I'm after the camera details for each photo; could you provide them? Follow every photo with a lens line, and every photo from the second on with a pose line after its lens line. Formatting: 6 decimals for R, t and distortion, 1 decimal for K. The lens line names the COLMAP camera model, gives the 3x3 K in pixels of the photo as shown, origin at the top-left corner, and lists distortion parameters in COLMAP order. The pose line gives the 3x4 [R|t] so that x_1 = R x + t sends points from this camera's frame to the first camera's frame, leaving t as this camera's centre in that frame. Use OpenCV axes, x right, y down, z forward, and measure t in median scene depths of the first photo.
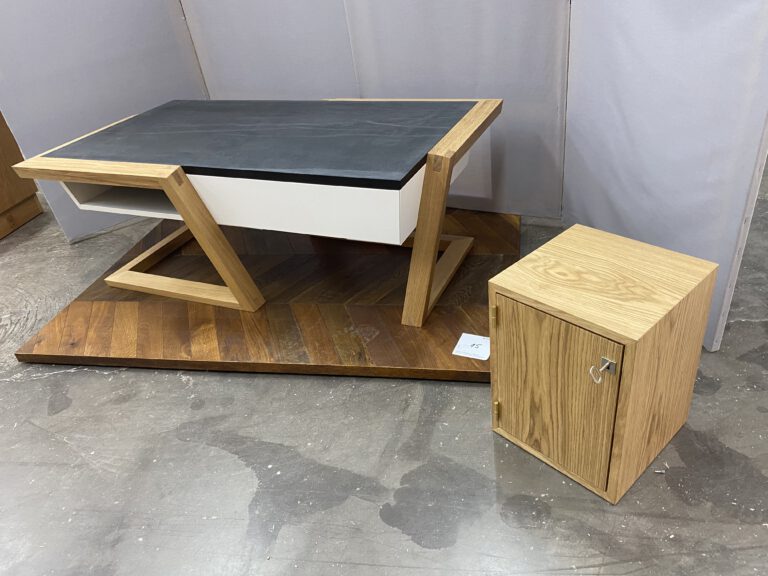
lens RADIAL K [[590.4, 0, 385.7], [0, 590.4, 289.7], [0, 0, 1]] dist [0.013726, -0.026855]
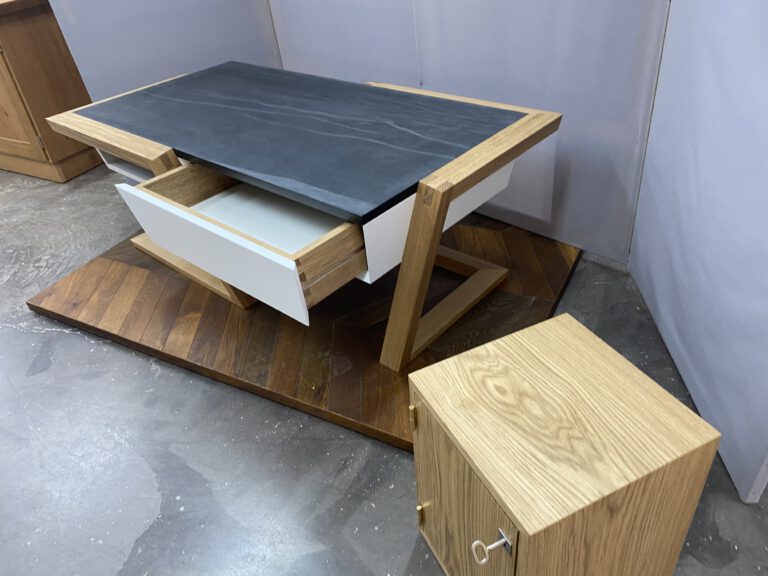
lens RADIAL K [[590.4, 0, 381.2], [0, 590.4, 284.9], [0, 0, 1]] dist [0.013726, -0.026855]
pose [[0.954178, 0.193795, -0.228006, 0.204448], [-0.174749, 0.979404, 0.101147, -0.142357], [0.242912, -0.056669, 0.968392, 0.162900]]
